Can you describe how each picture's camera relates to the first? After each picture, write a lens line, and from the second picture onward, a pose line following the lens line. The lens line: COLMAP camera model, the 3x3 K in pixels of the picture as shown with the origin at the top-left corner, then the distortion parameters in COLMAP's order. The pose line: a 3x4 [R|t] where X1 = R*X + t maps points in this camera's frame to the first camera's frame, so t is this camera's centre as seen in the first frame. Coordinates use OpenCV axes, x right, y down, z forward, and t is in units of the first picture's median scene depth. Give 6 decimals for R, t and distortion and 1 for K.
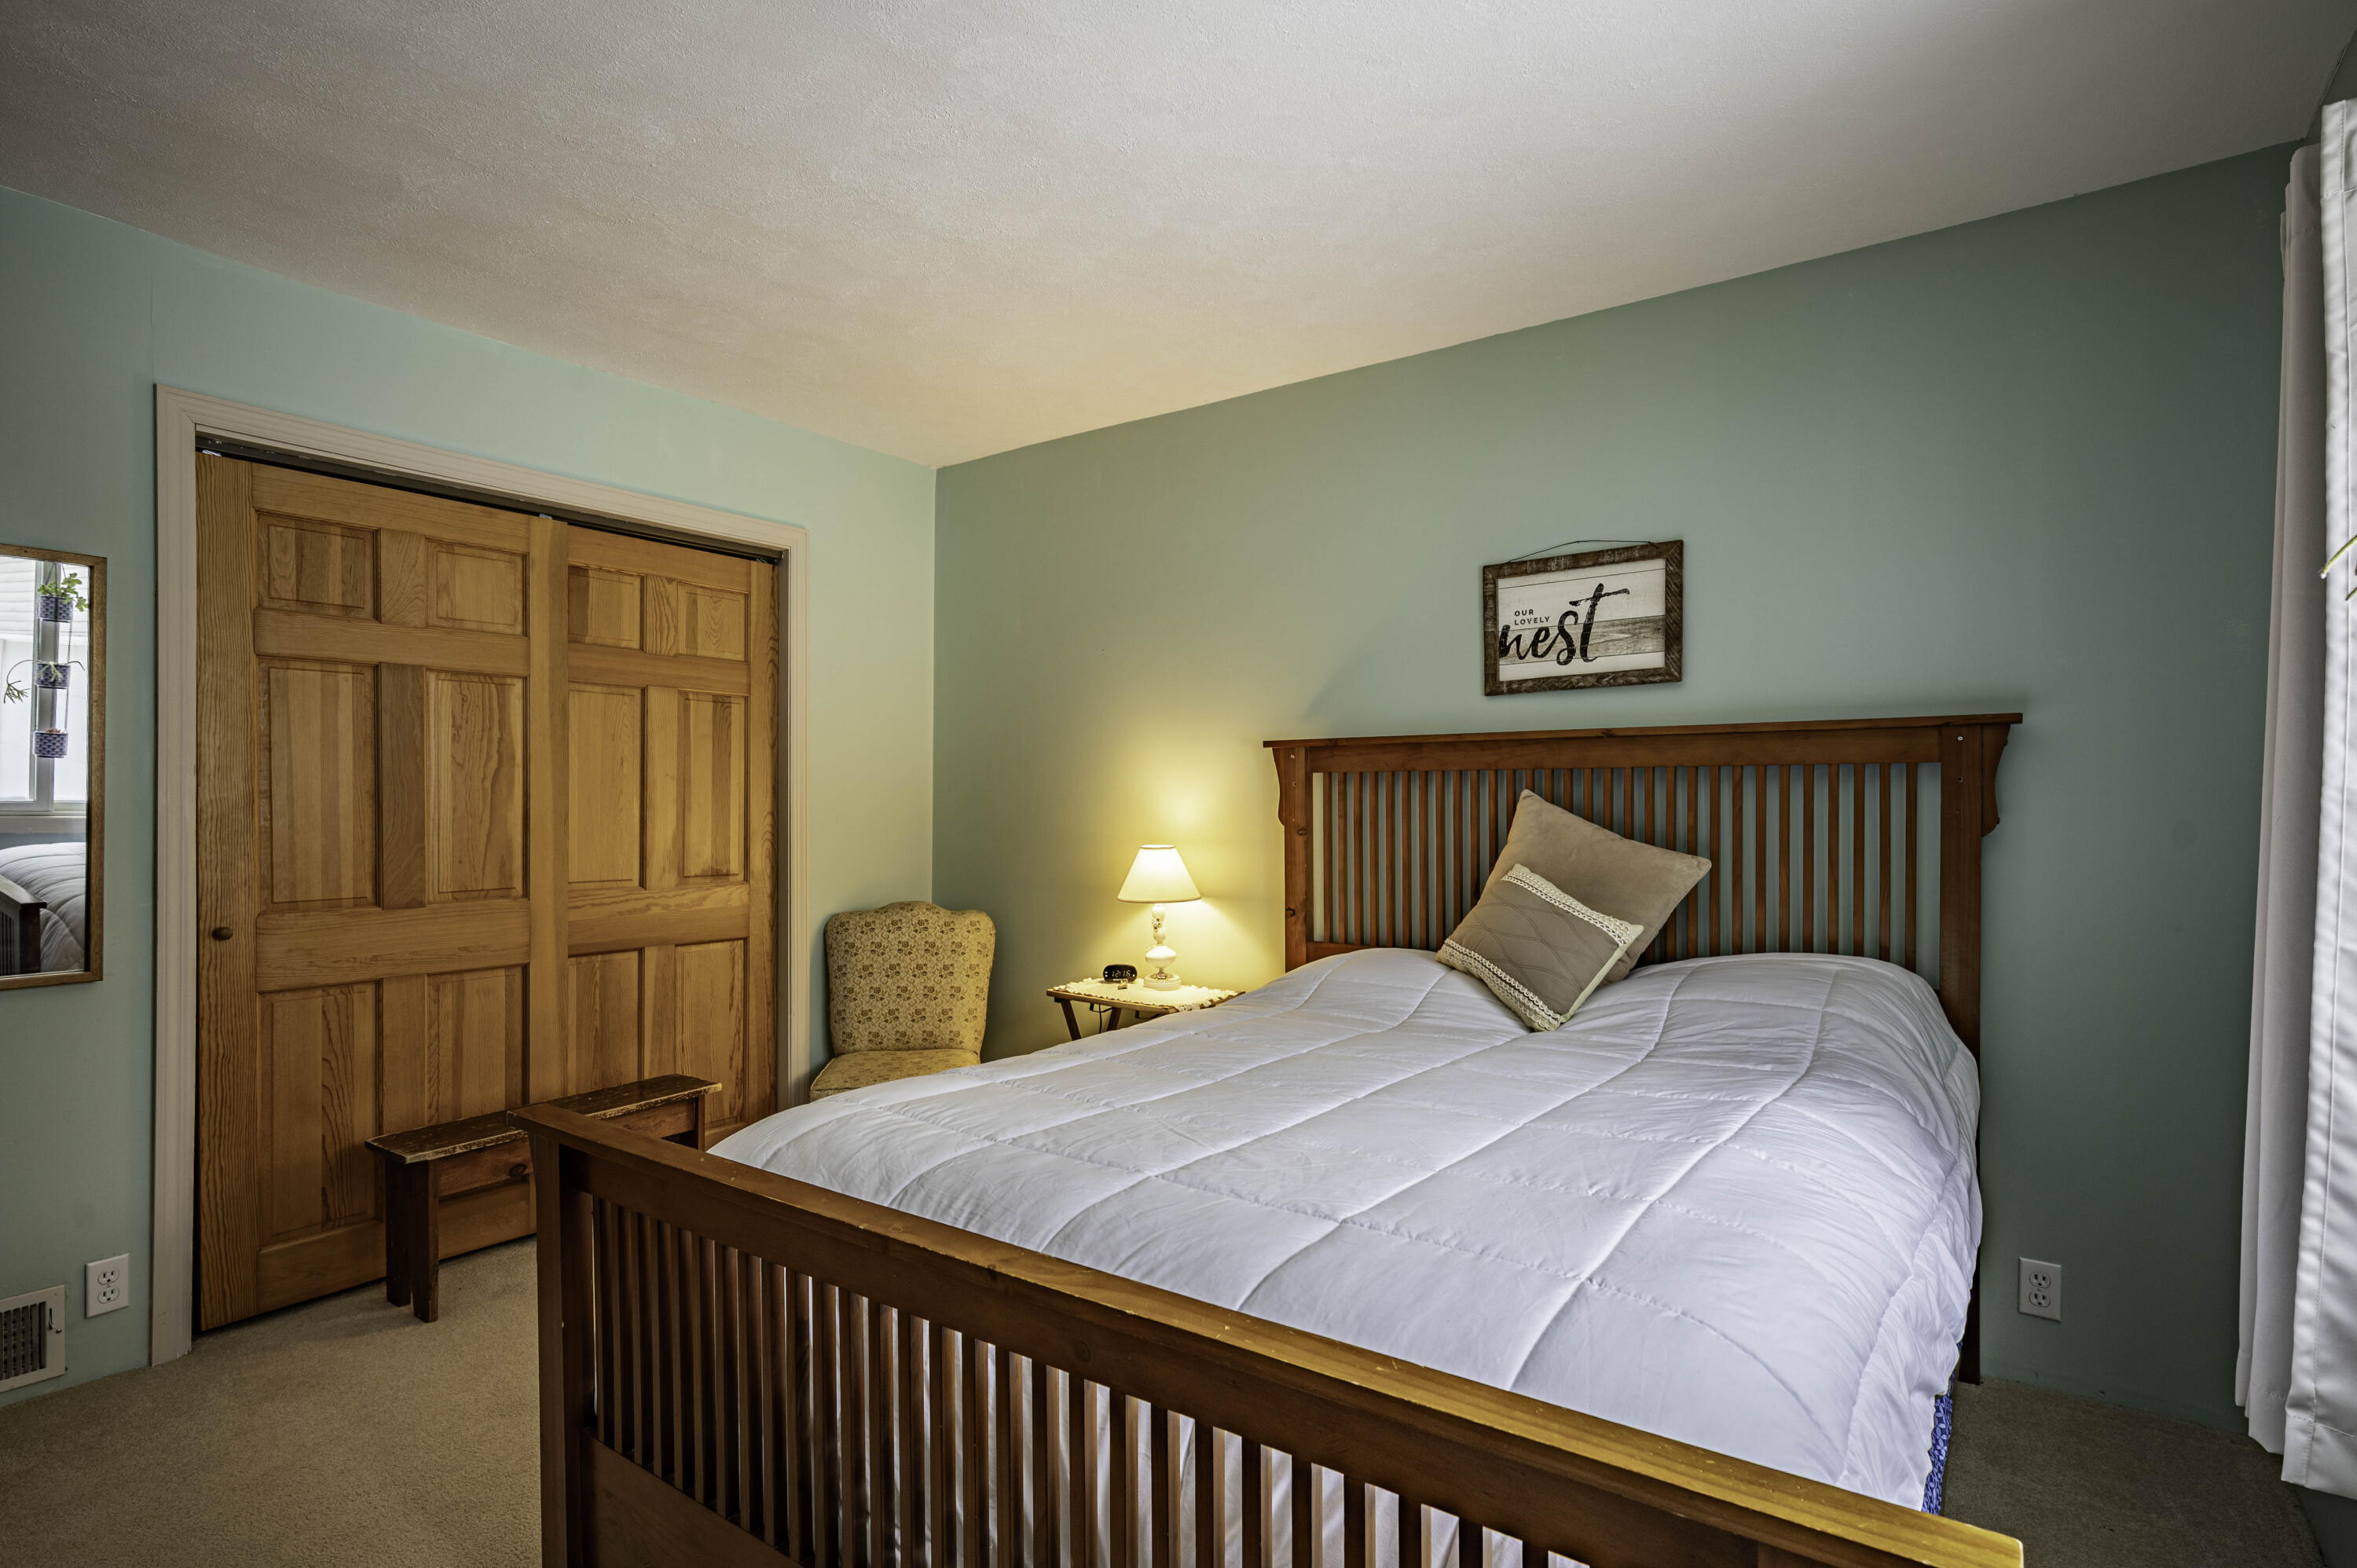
lens RADIAL K [[1139.0, 0, 1186.8], [0, 1139.0, 775.6], [0, 0, 1]] dist [-0.002339, 0.000518]
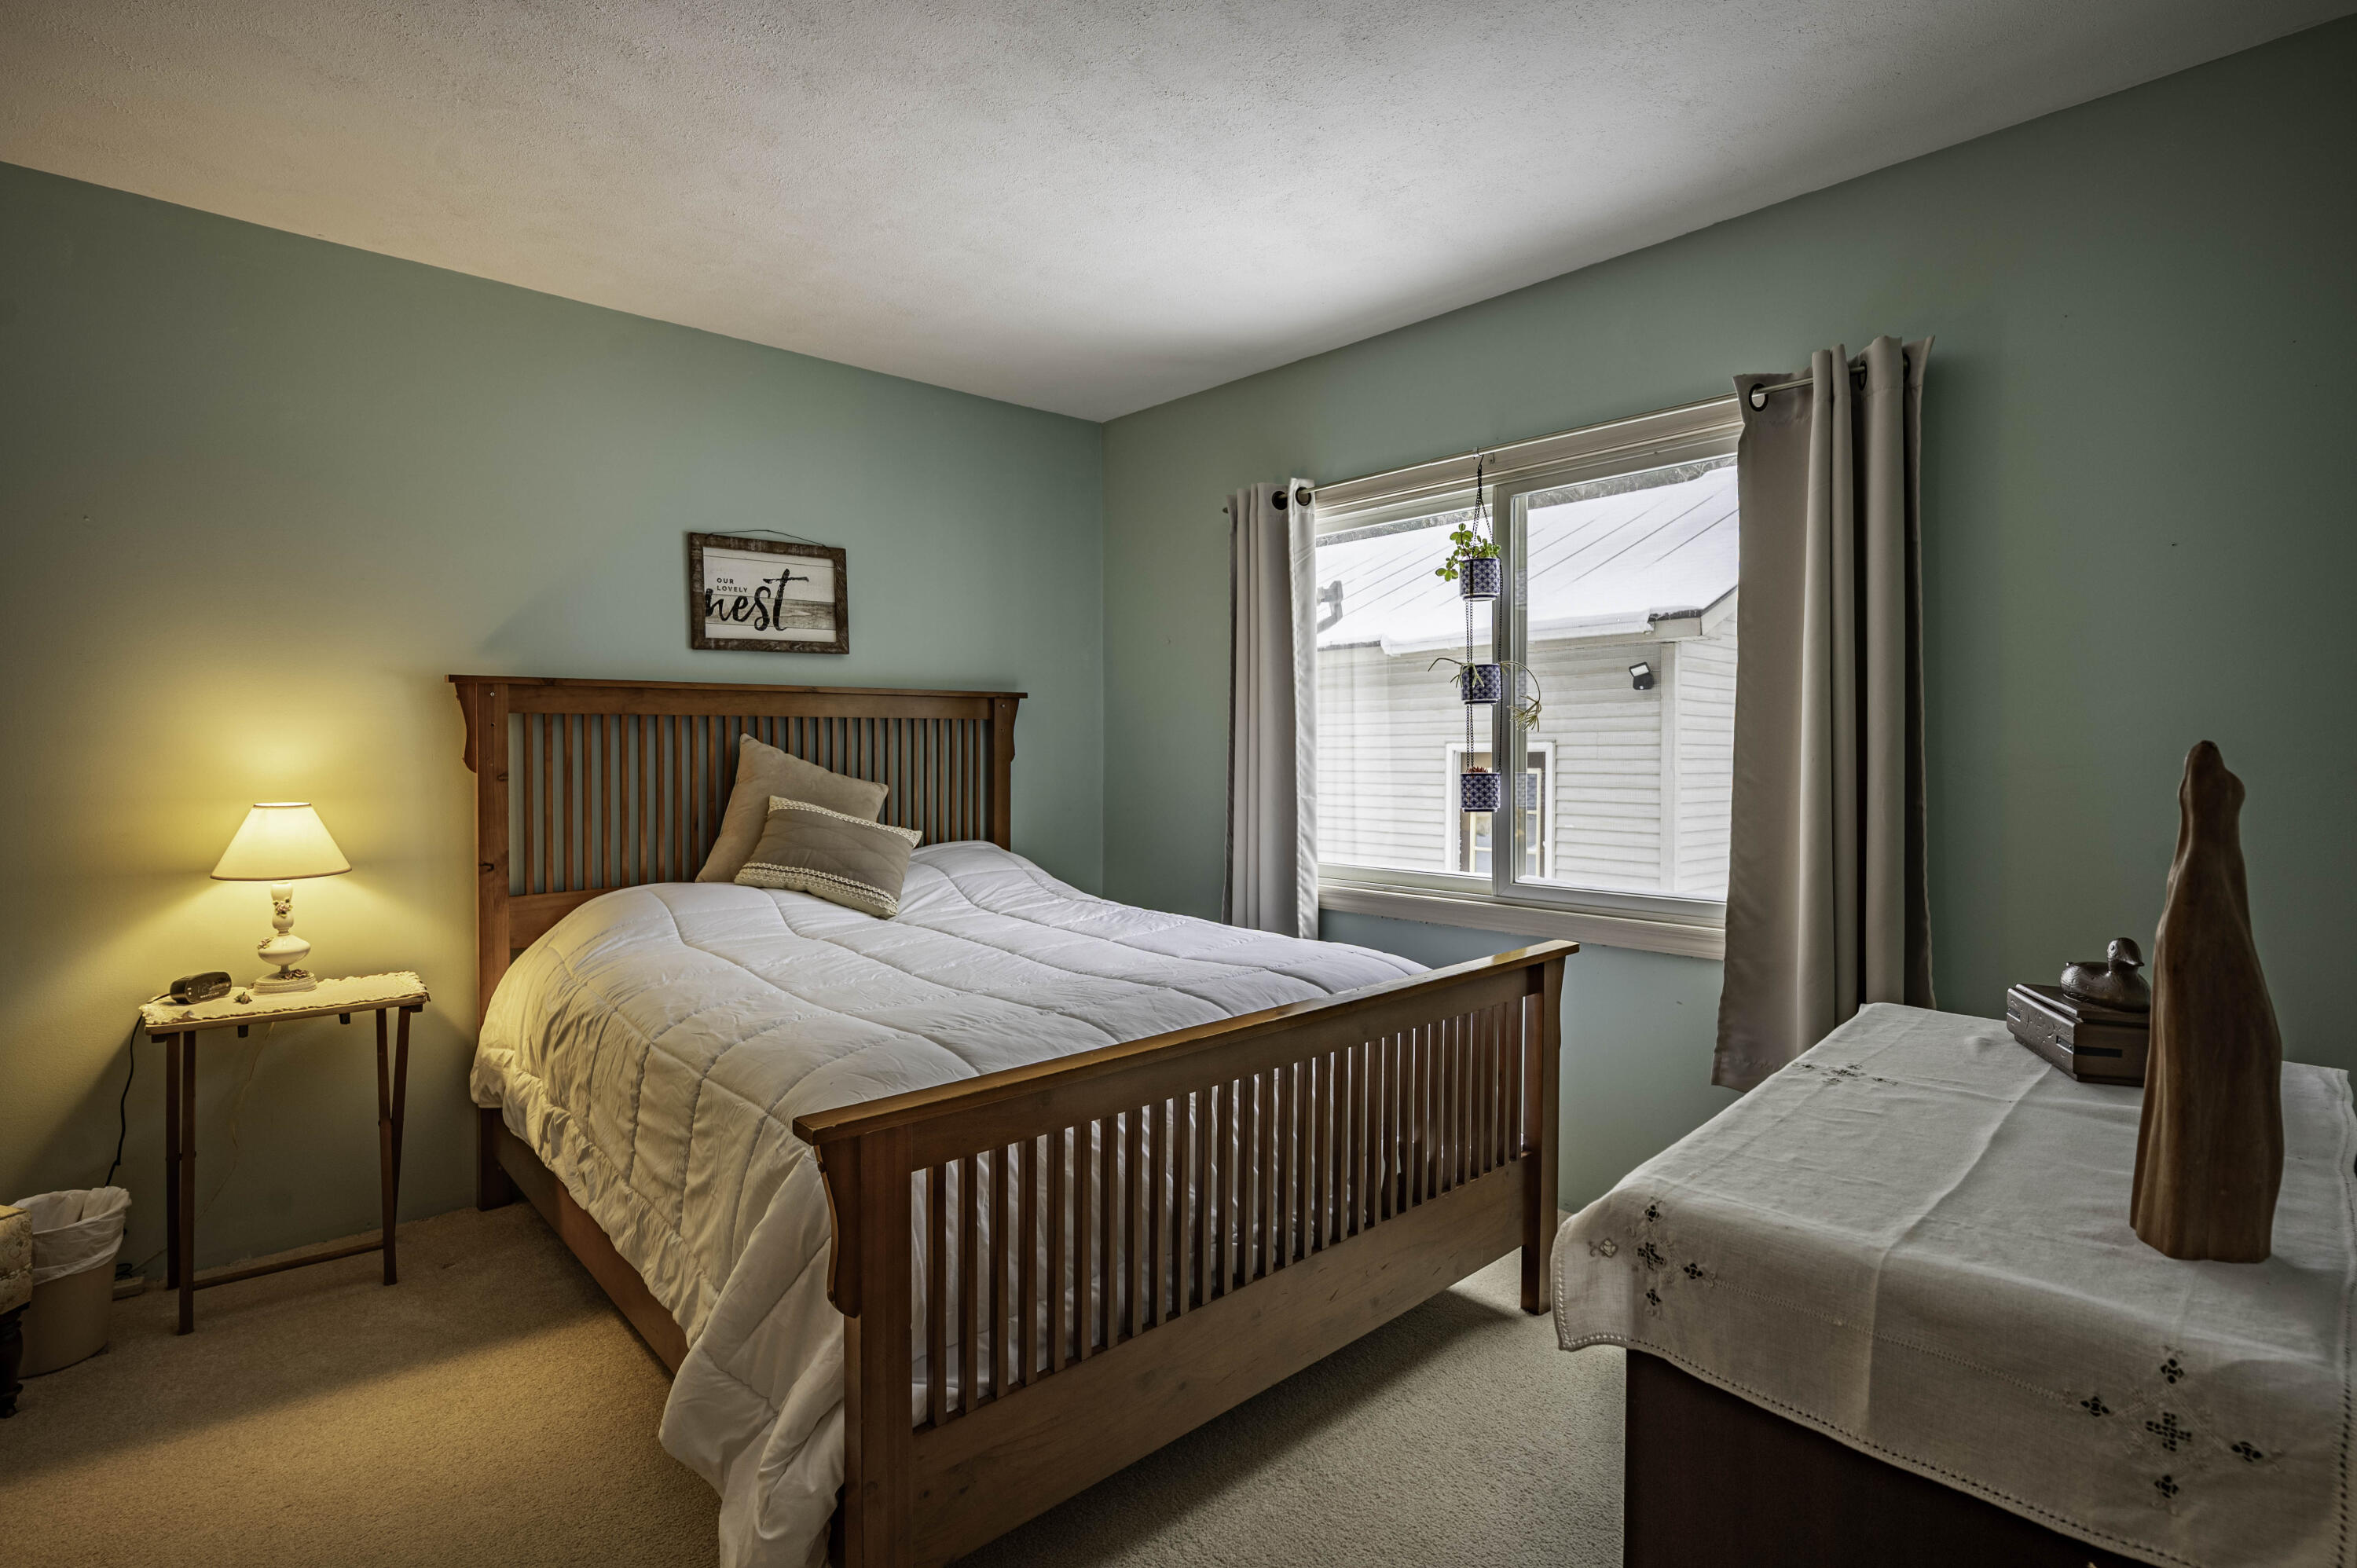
lens RADIAL K [[1139.0, 0, 1186.8], [0, 1139.0, 775.6], [0, 0, 1]] dist [-0.002339, 0.000518]
pose [[0.195693, -0.018135, 0.980497, -0.763674], [-0.000596, 0.999827, 0.018611, 0.034014], [-0.980665, -0.004227, 0.195649, 0.316165]]
